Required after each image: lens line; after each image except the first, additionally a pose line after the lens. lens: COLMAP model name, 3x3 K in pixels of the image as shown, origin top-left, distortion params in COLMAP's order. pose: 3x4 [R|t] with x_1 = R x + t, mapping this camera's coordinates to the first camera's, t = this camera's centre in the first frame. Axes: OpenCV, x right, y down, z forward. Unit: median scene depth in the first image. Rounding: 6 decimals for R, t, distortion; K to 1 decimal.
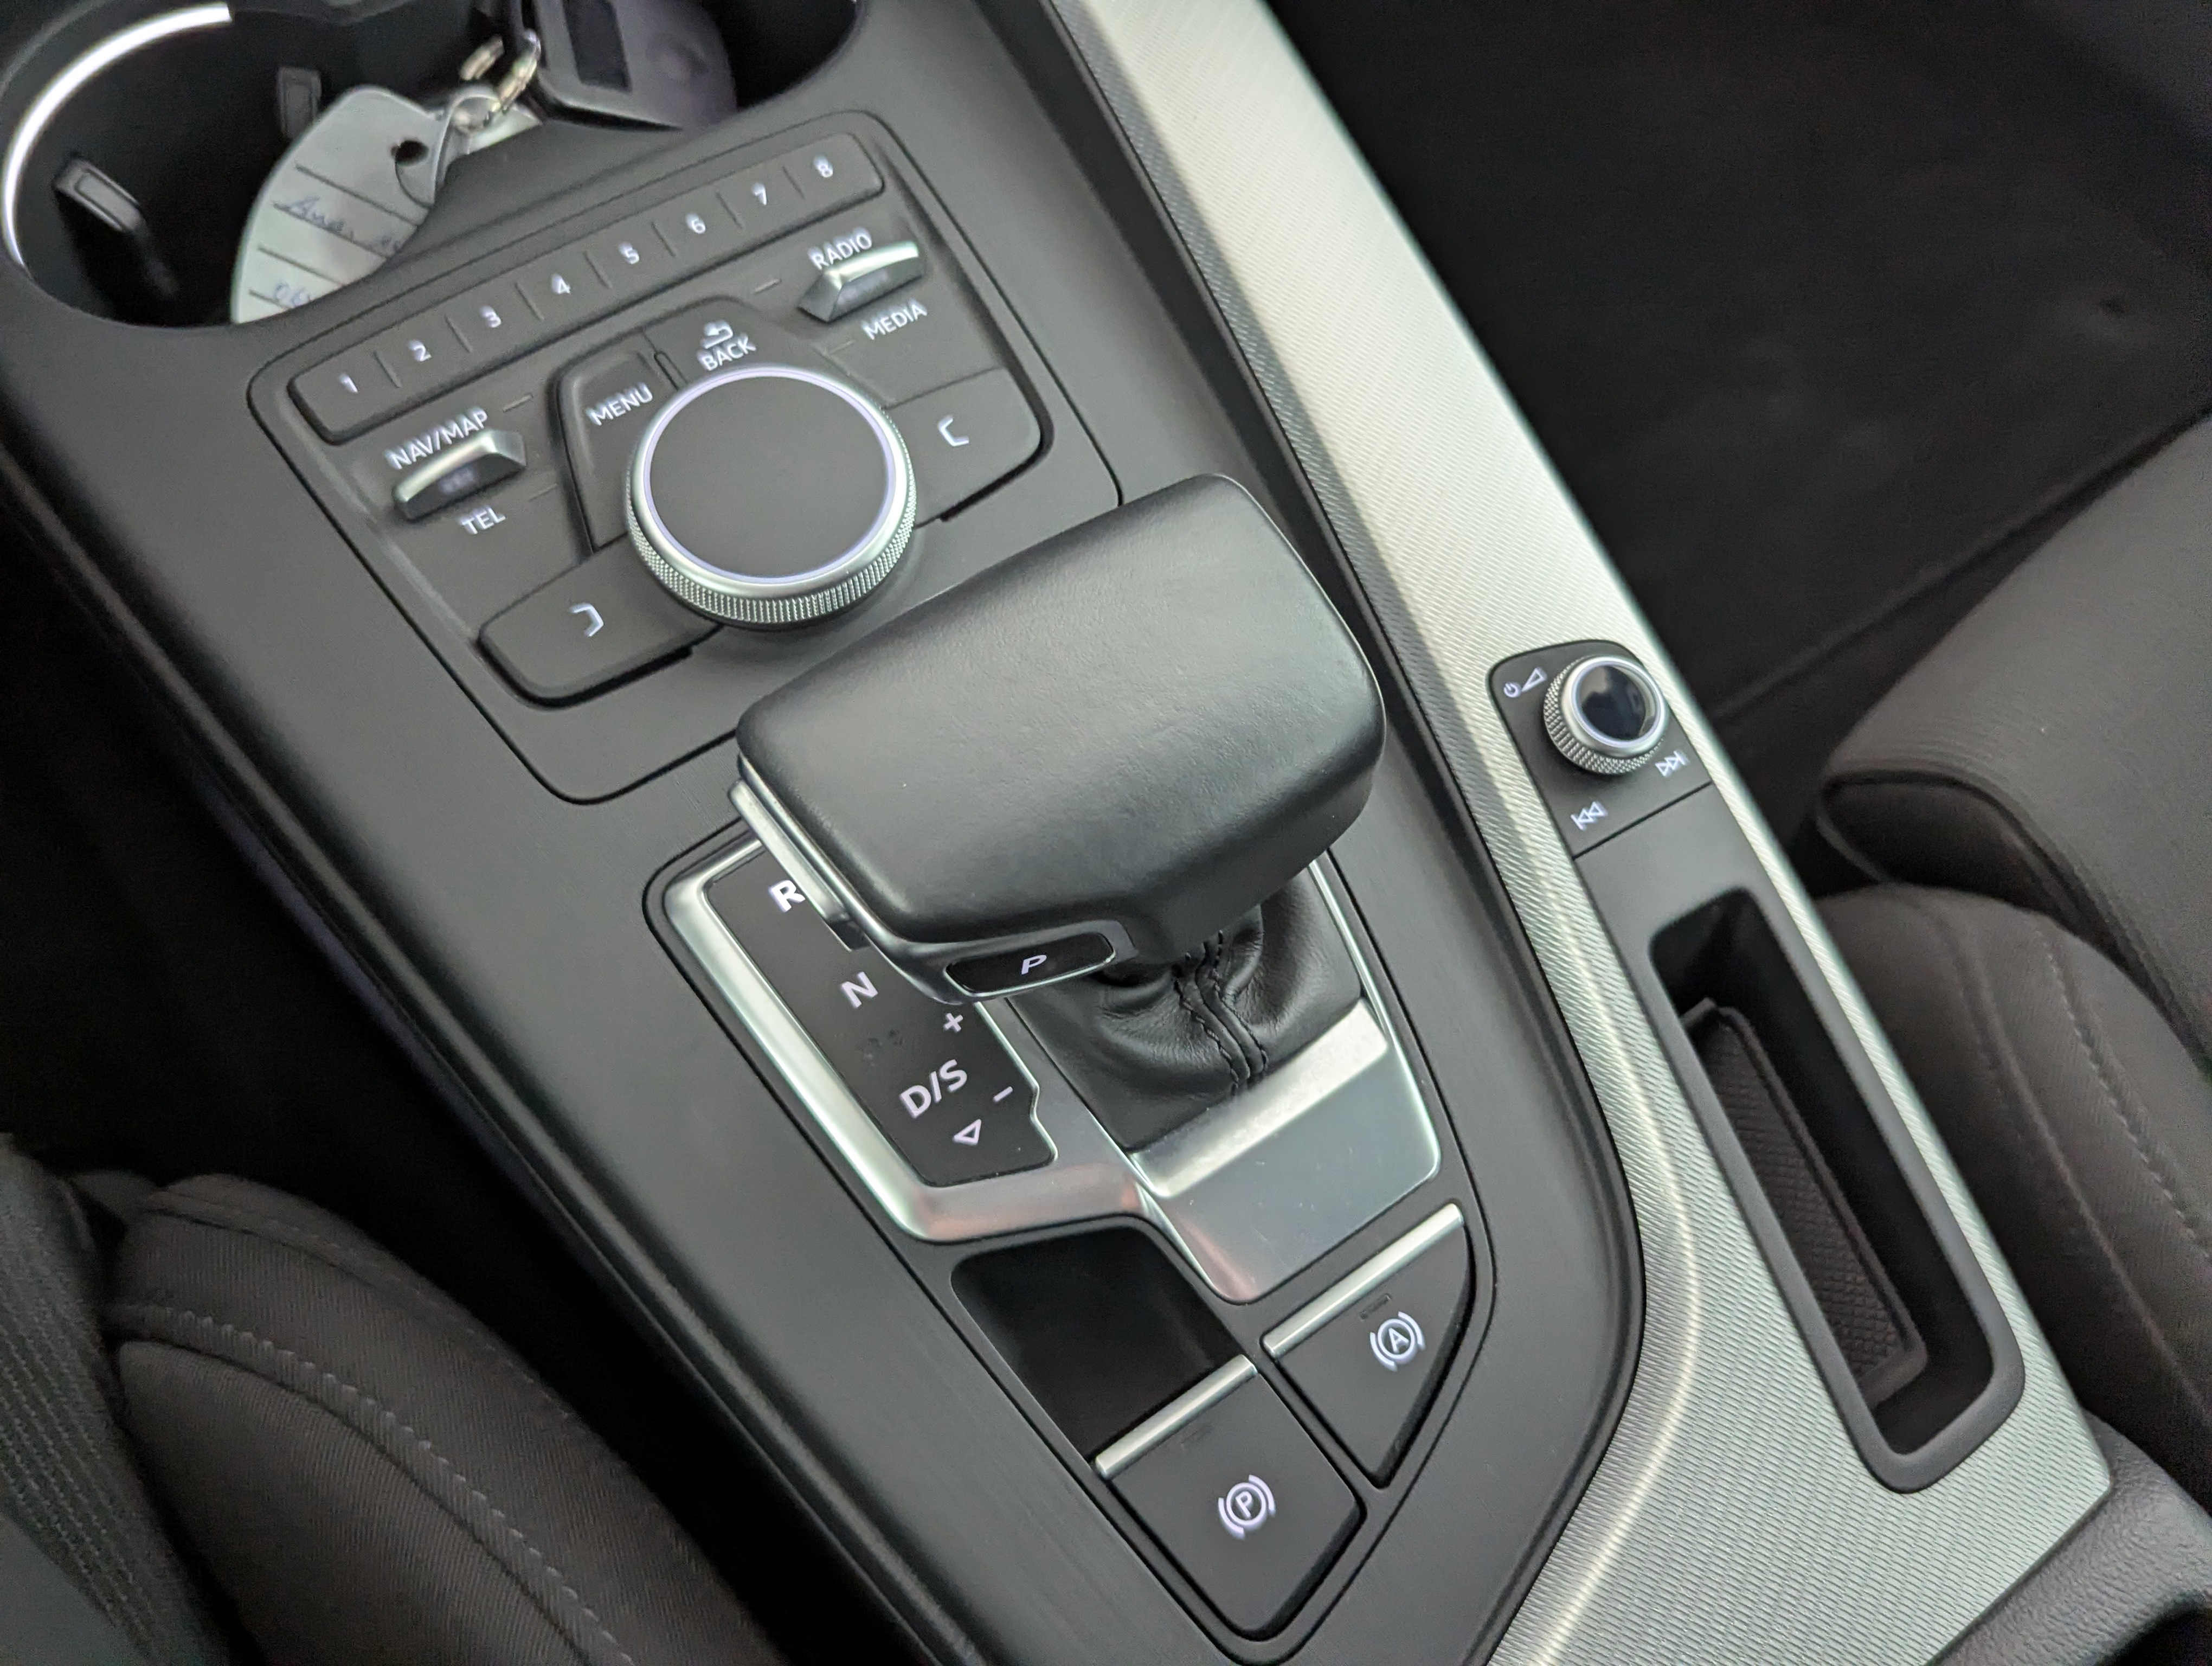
lens RADIAL K [[1934.6, 0, 1096.0], [0, 1934.6, 840.5], [0, 0, 1]] dist [0.039713, -0.050662]
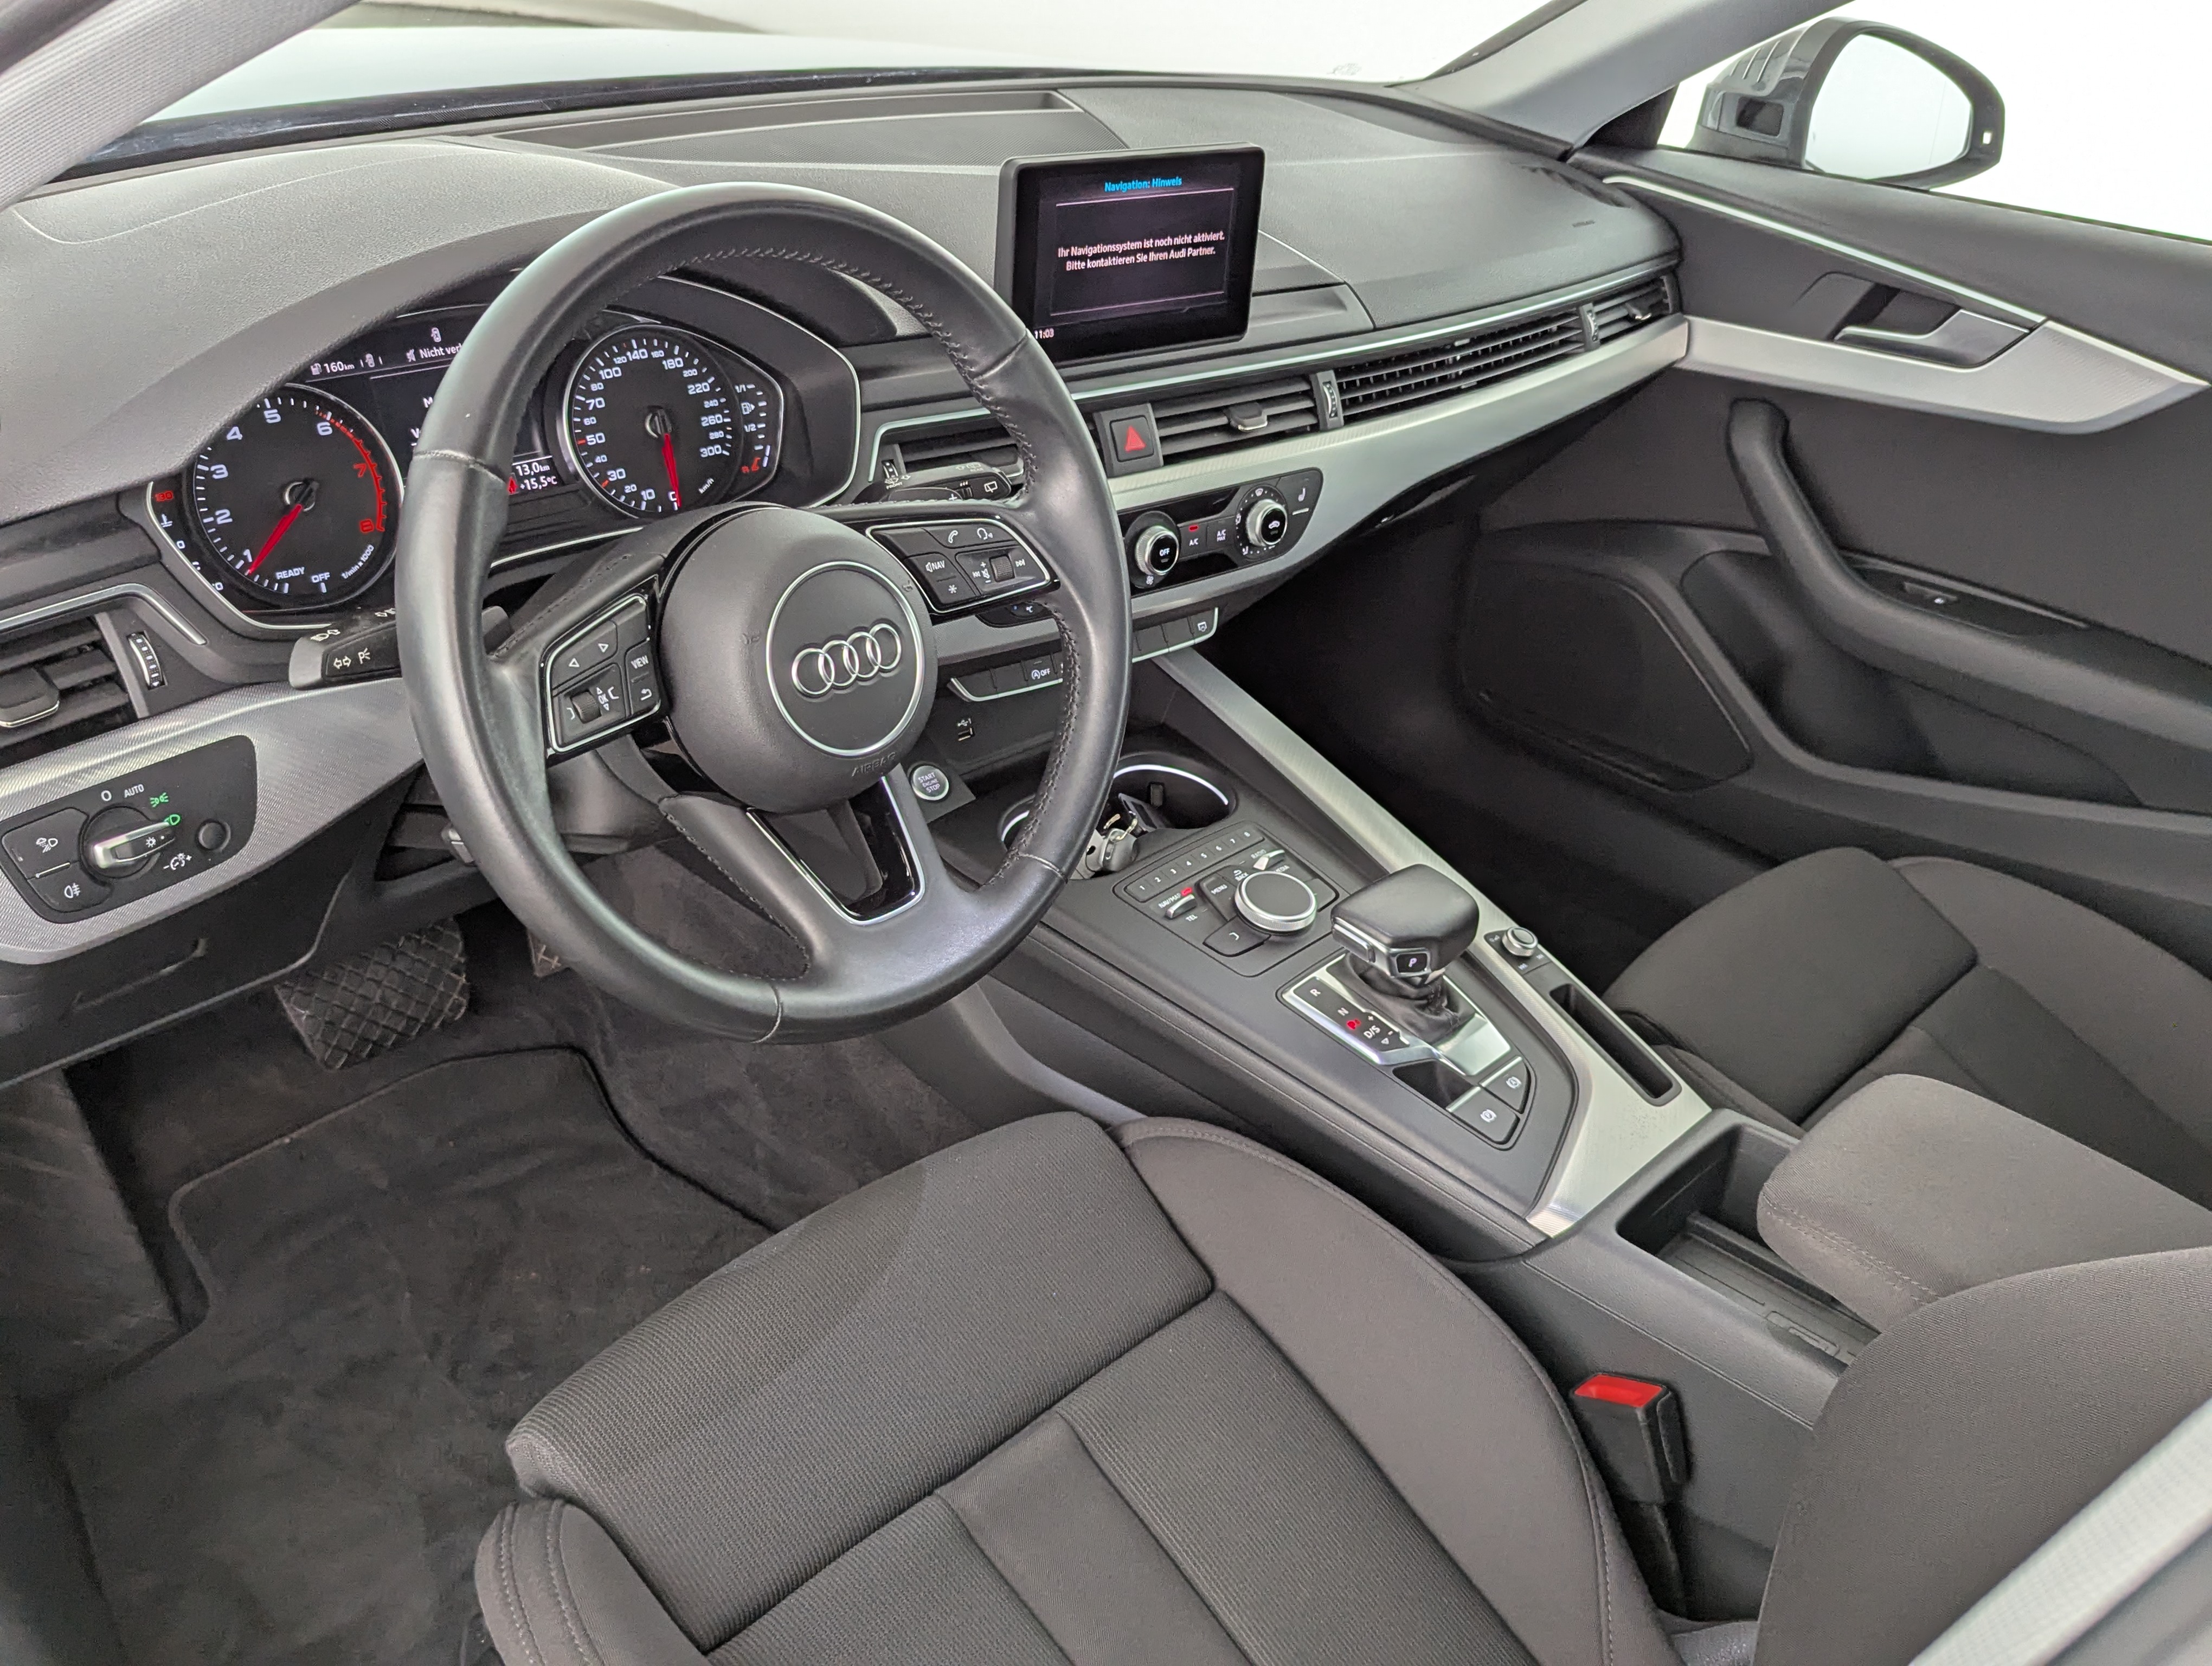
lens RADIAL K [[1934.6, 0, 1118.2], [0, 1934.6, 836.6], [0, 0, 1]] dist [0.039713, -0.050662]
pose [[0.977359, -0.057793, 0.203540, -1.144932], [0.152042, 0.860830, -0.485650, 1.359600], [-0.147146, 0.505601, 0.850127, -1.957934]]
